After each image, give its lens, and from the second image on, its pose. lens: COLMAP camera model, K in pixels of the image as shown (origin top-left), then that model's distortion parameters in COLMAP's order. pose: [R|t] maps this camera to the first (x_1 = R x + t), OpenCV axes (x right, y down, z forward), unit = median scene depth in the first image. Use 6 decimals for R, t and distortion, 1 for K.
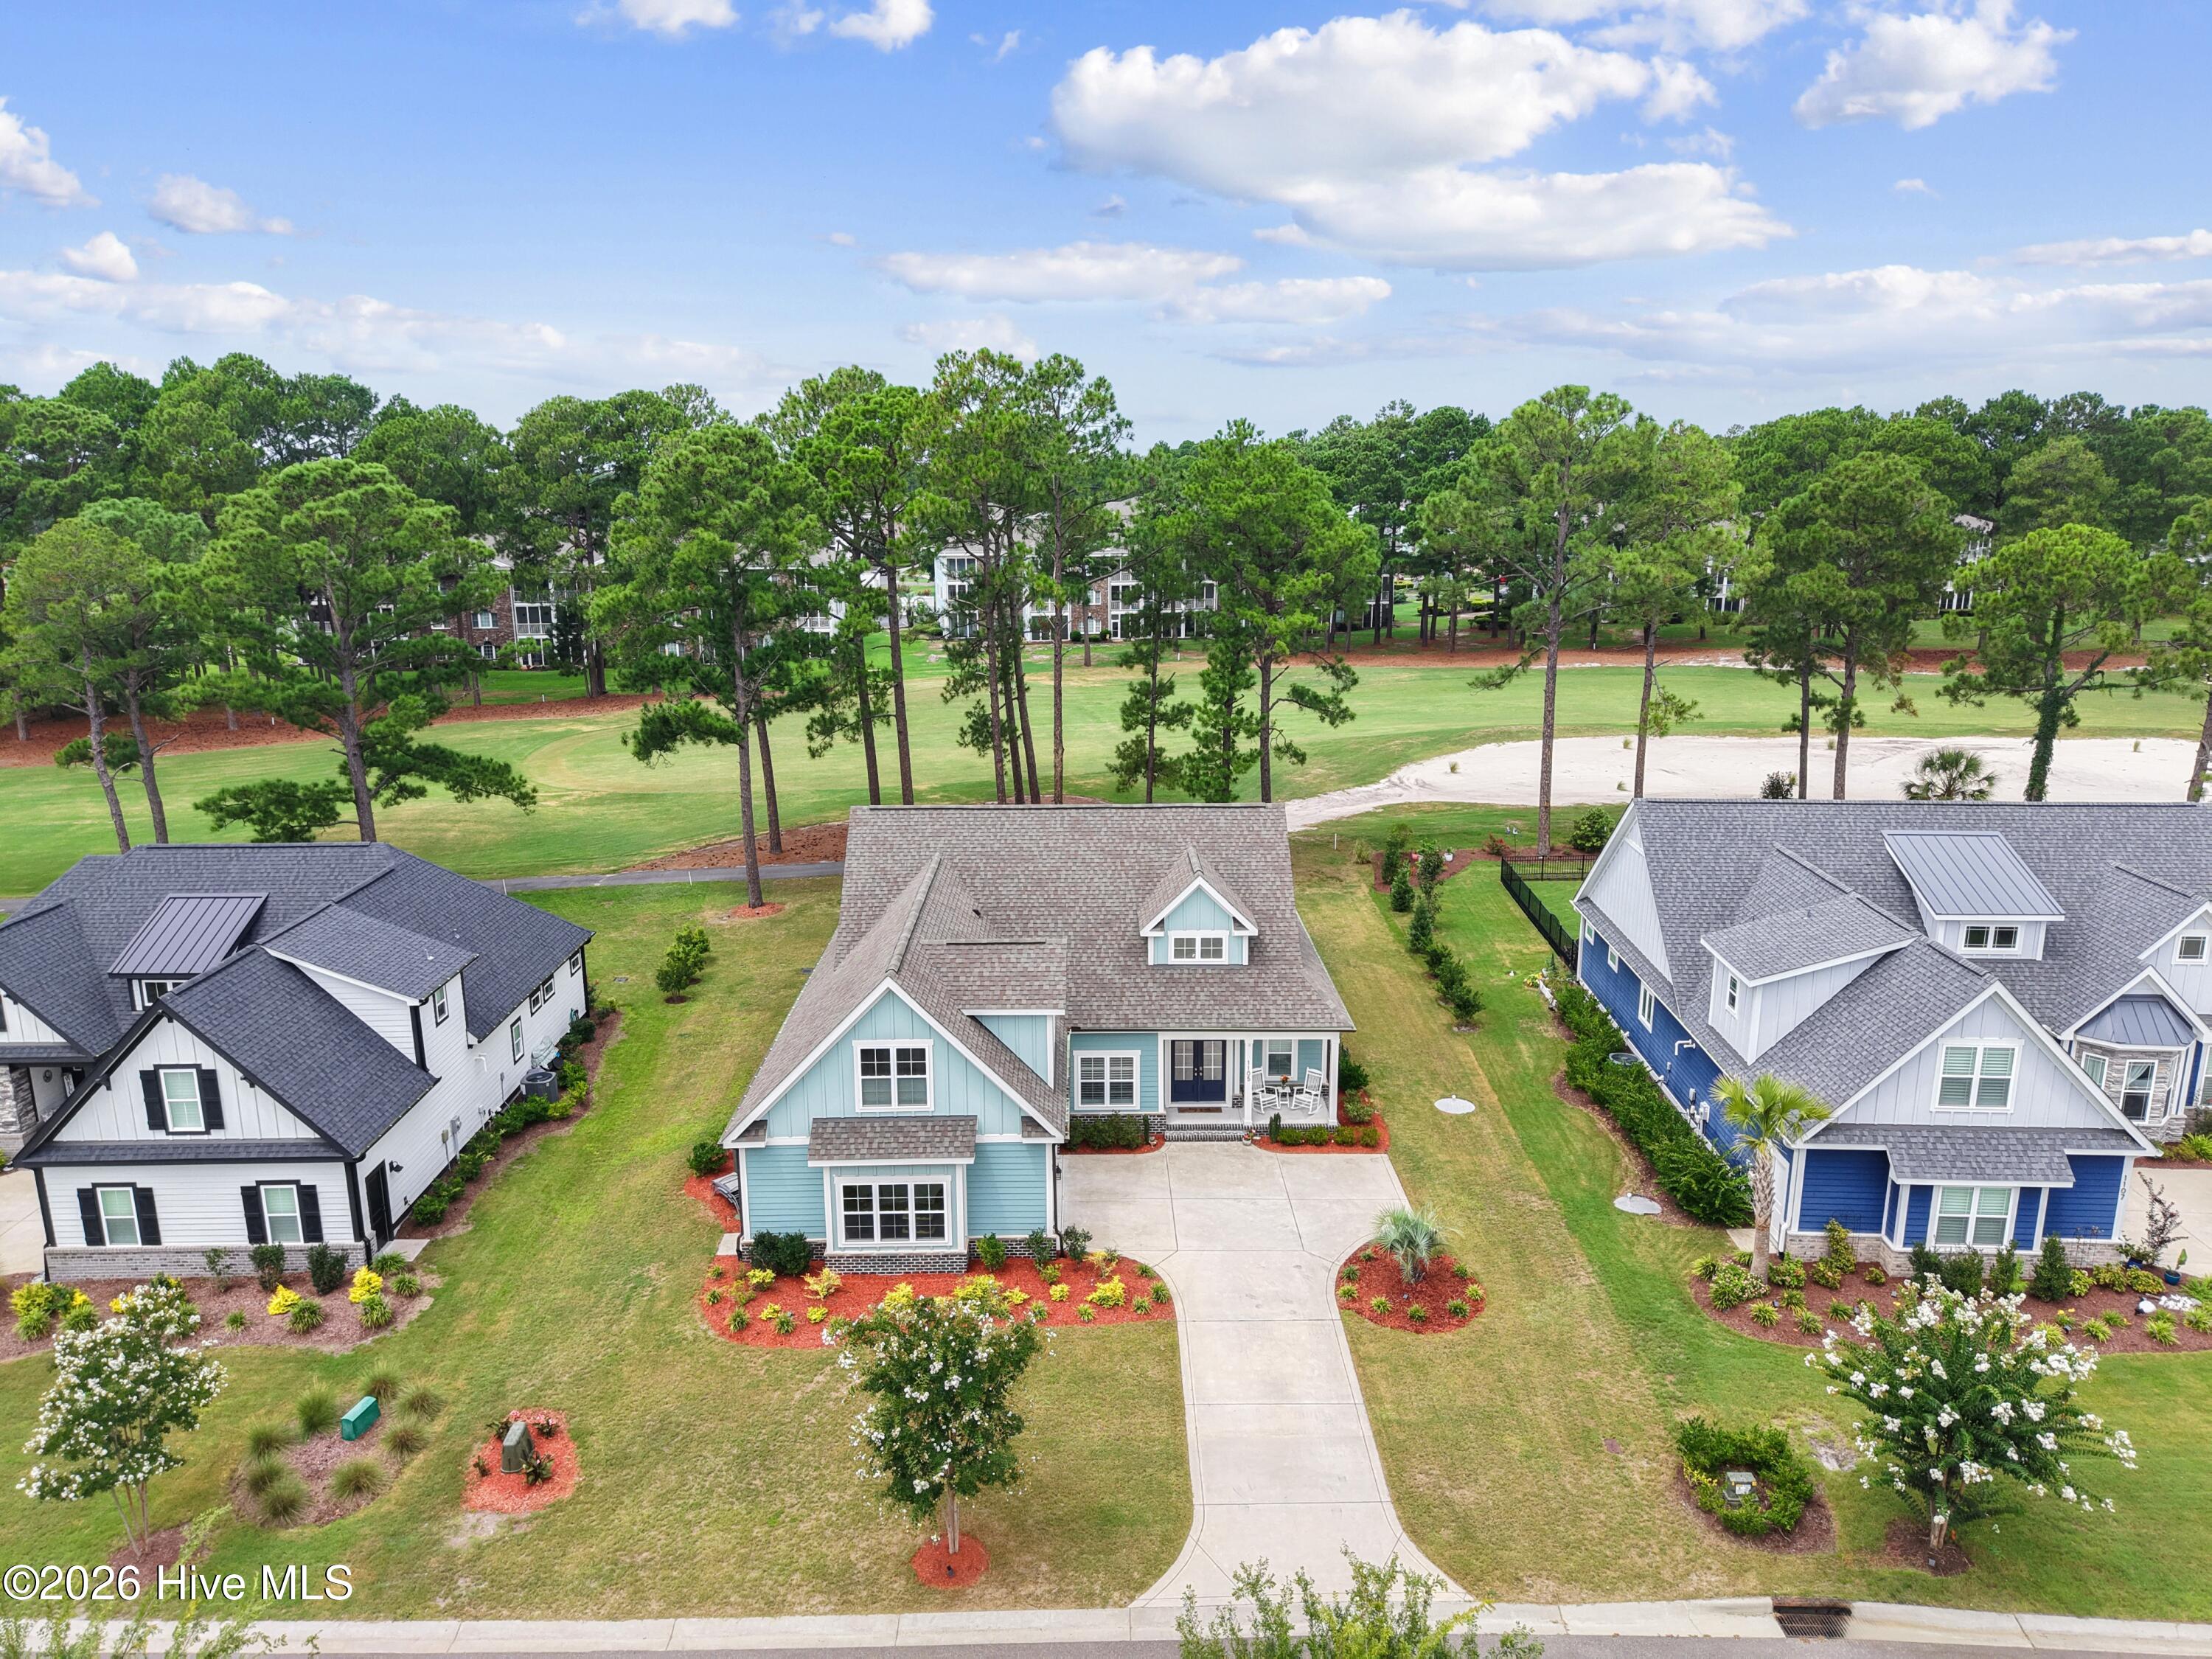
lens RADIAL K [[1493.8, 0, 1113.8], [0, 1493.8, 806.8], [0, 0, 1]] dist [0.002877, -0.015139]
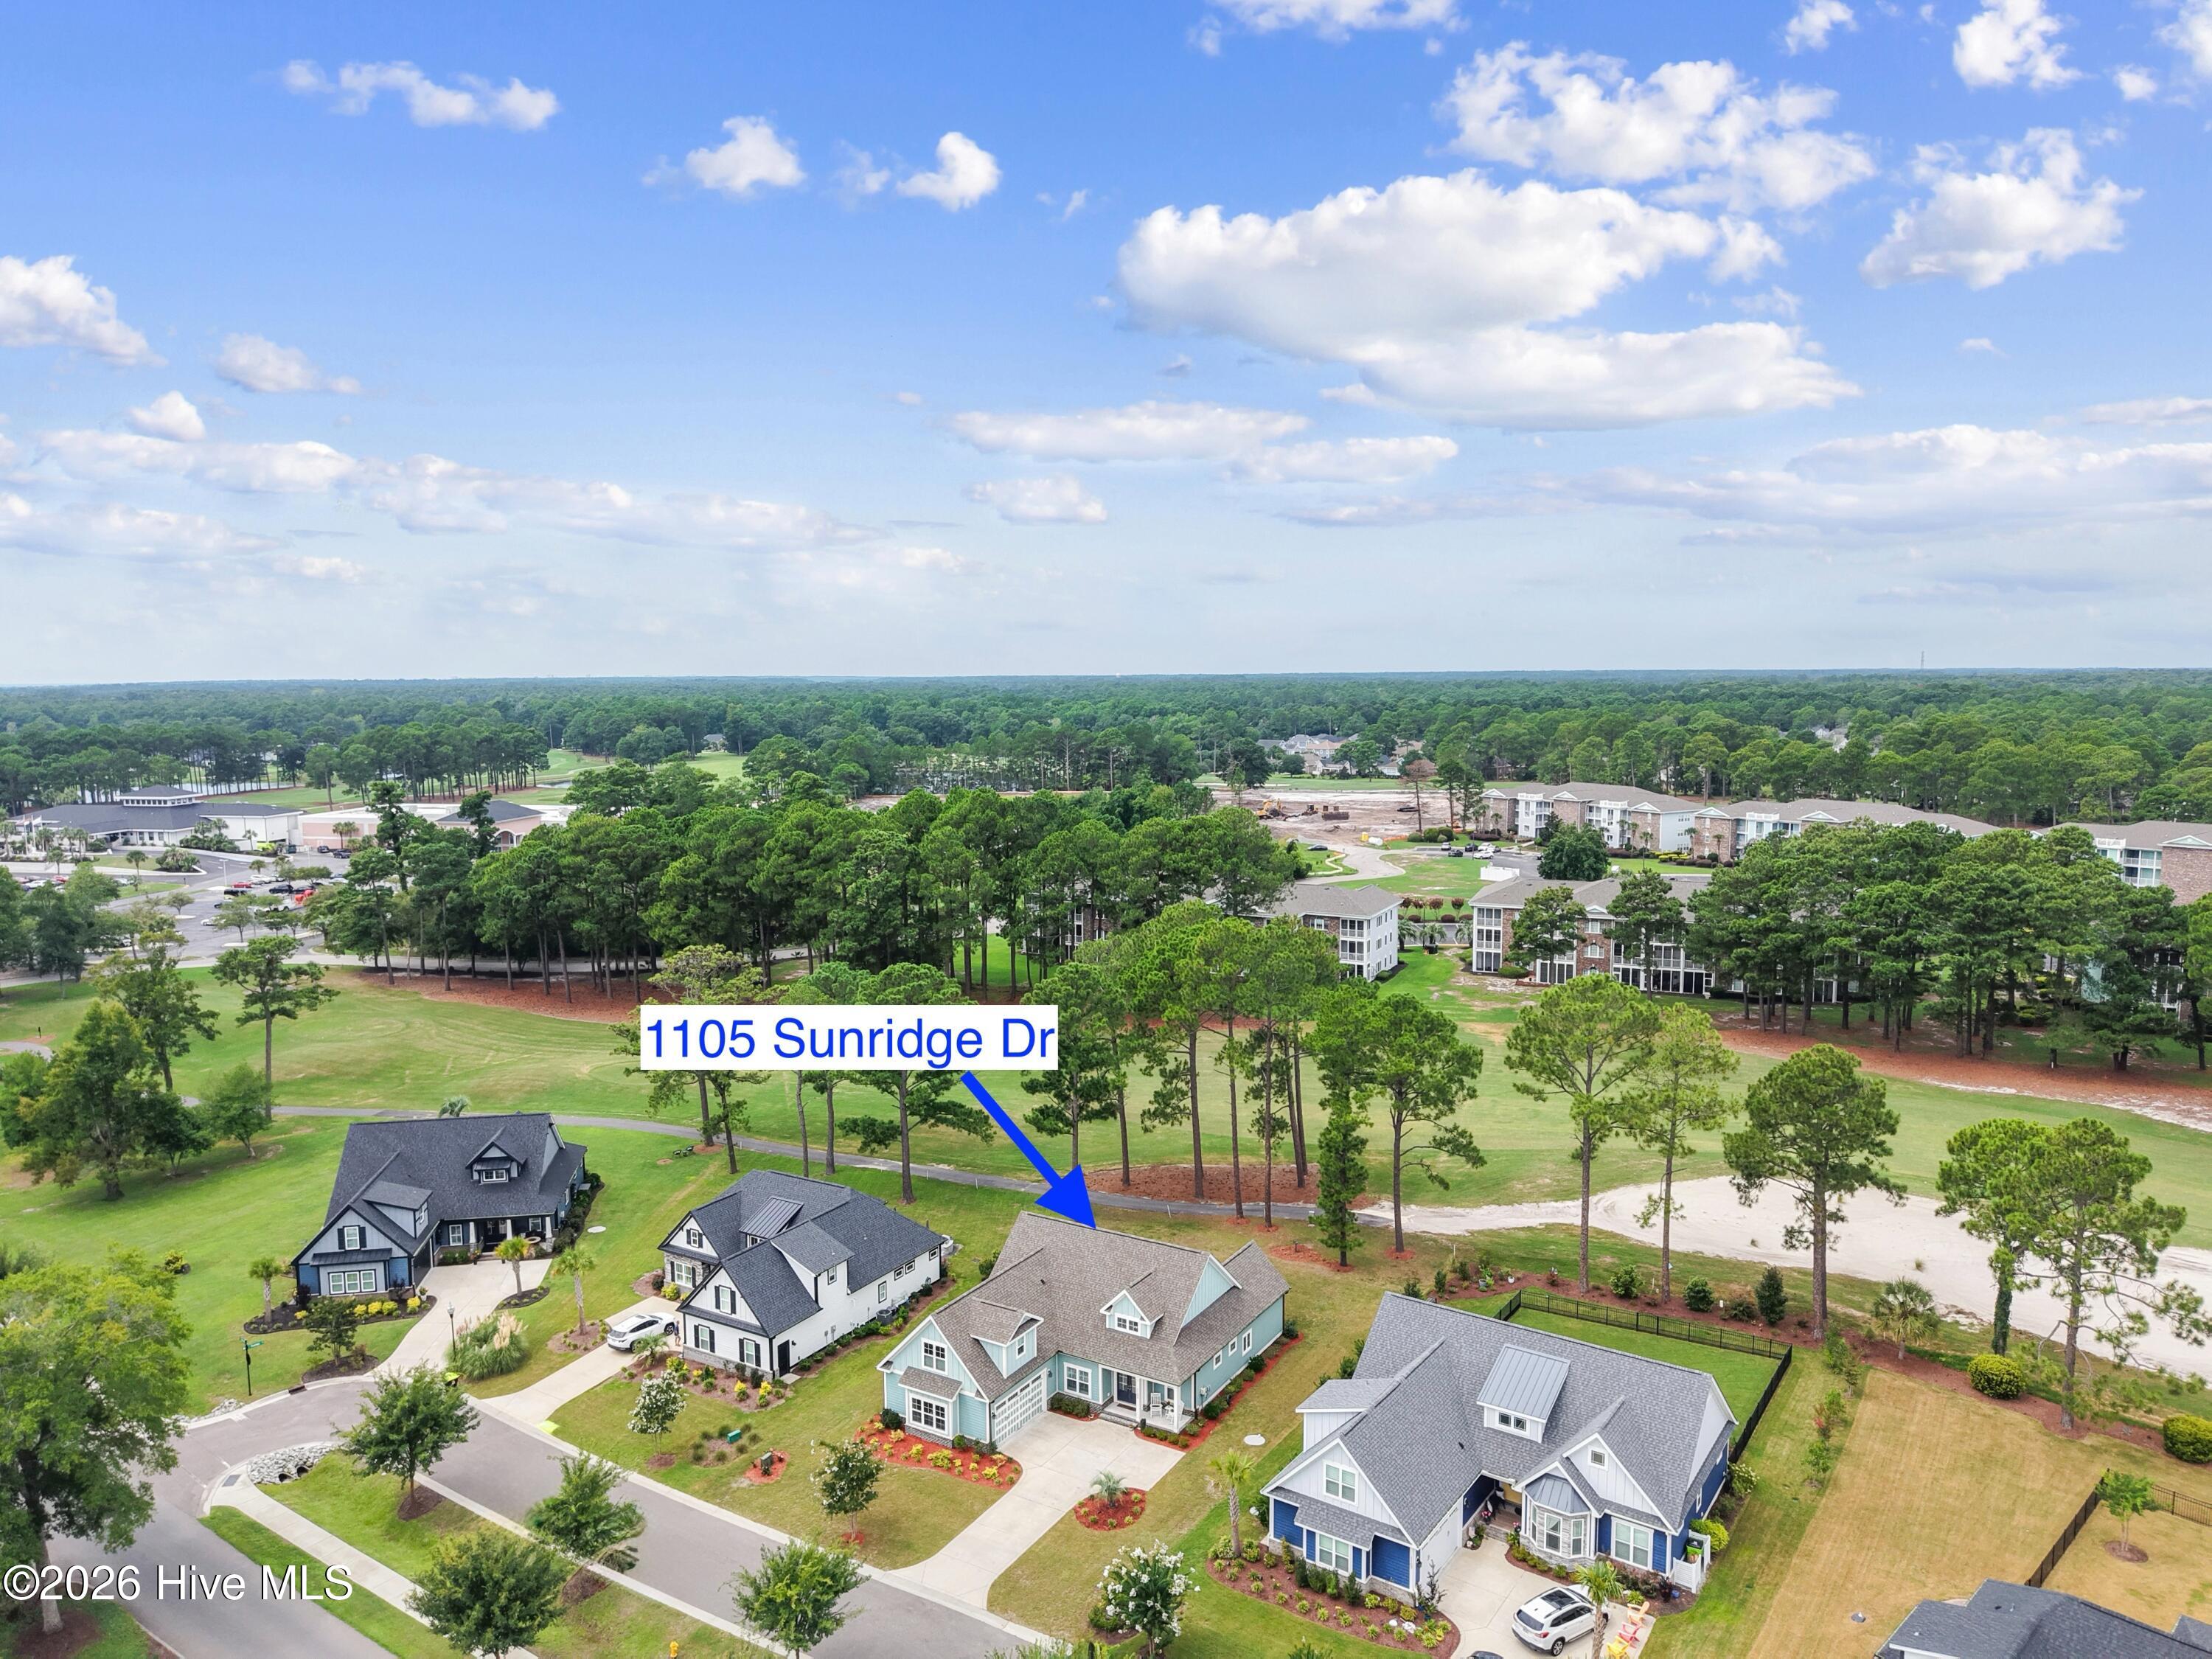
lens RADIAL K [[1493.8, 0, 1107.1], [0, 1493.8, 807.1], [0, 0, 1]] dist [0.002877, -0.015139]
pose [[0.848767, 0.049827, -0.526413, 1.225348], [-0.112198, 0.989852, -0.087209, -0.483708], [0.516726, 0.133083, 0.845744, -0.950225]]
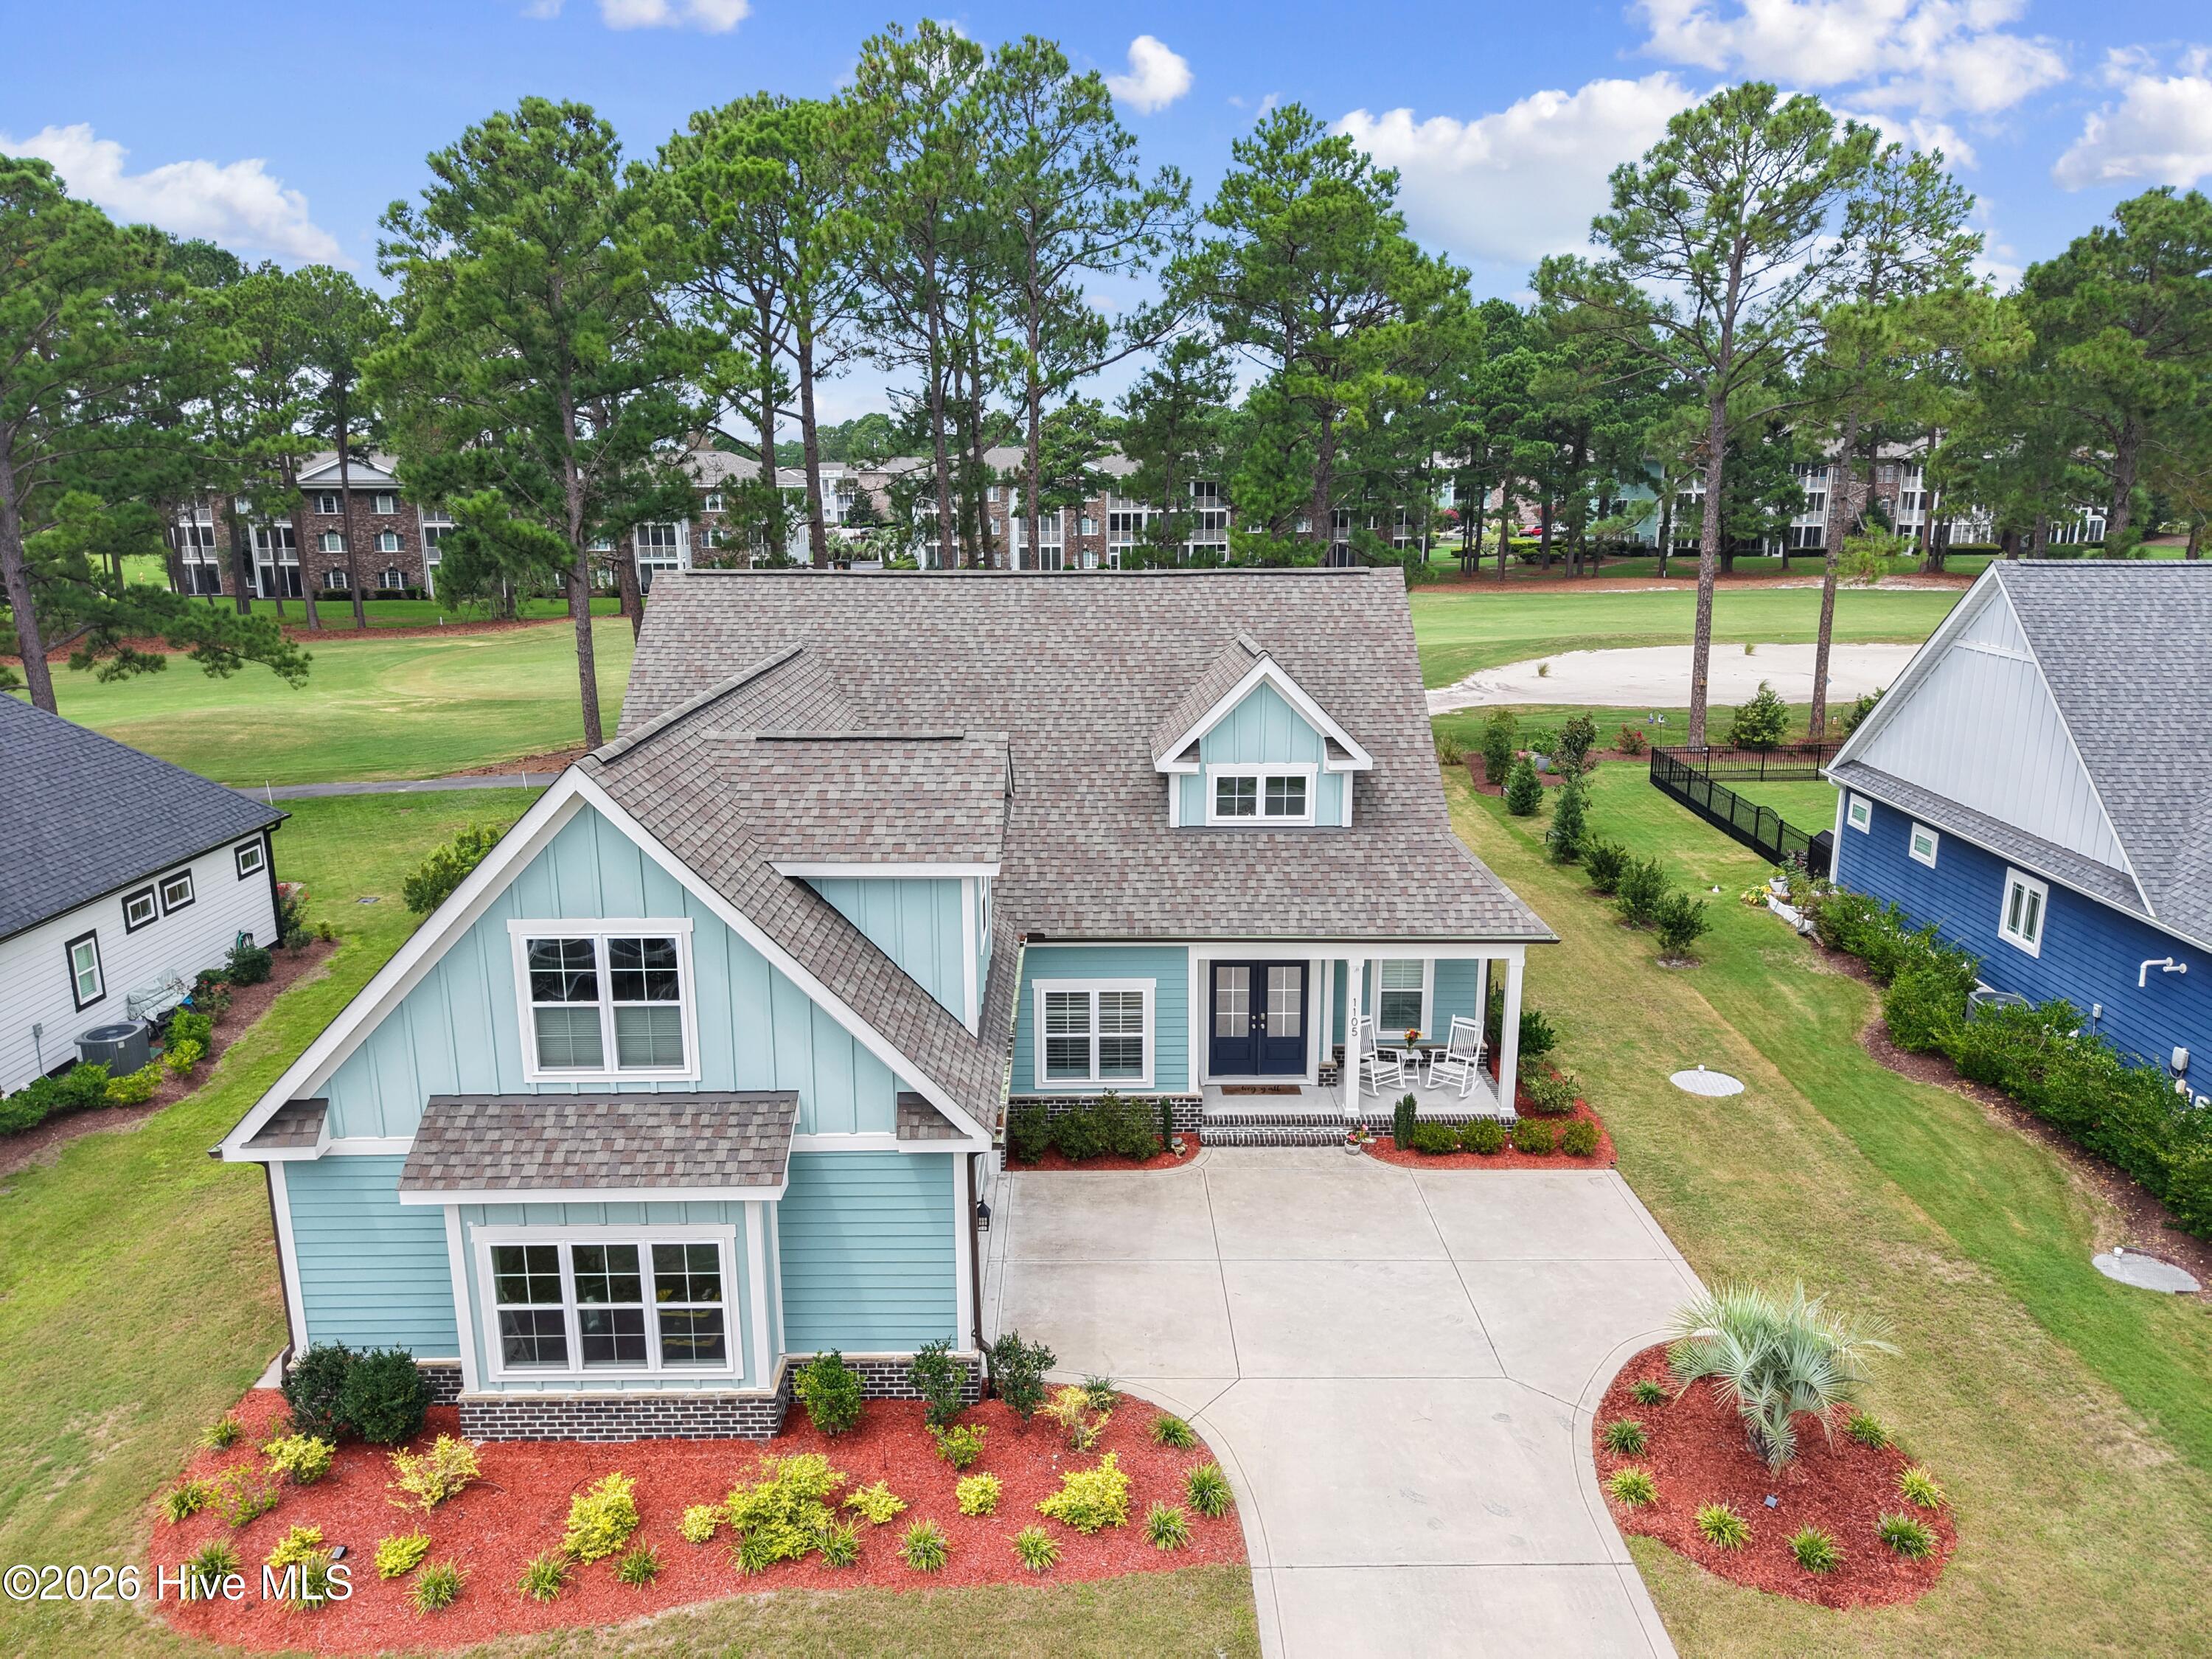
lens RADIAL K [[1493.8, 0, 1112.2], [0, 1493.8, 828.3], [0, 0, 1]] dist [0.002877, -0.015139]
pose [[0.999998, 0.000341, -0.001701, 0.003202], [-0.000317, 0.999908, 0.013584, 0.113826], [0.001706, -0.013584, 0.999906, 0.516197]]
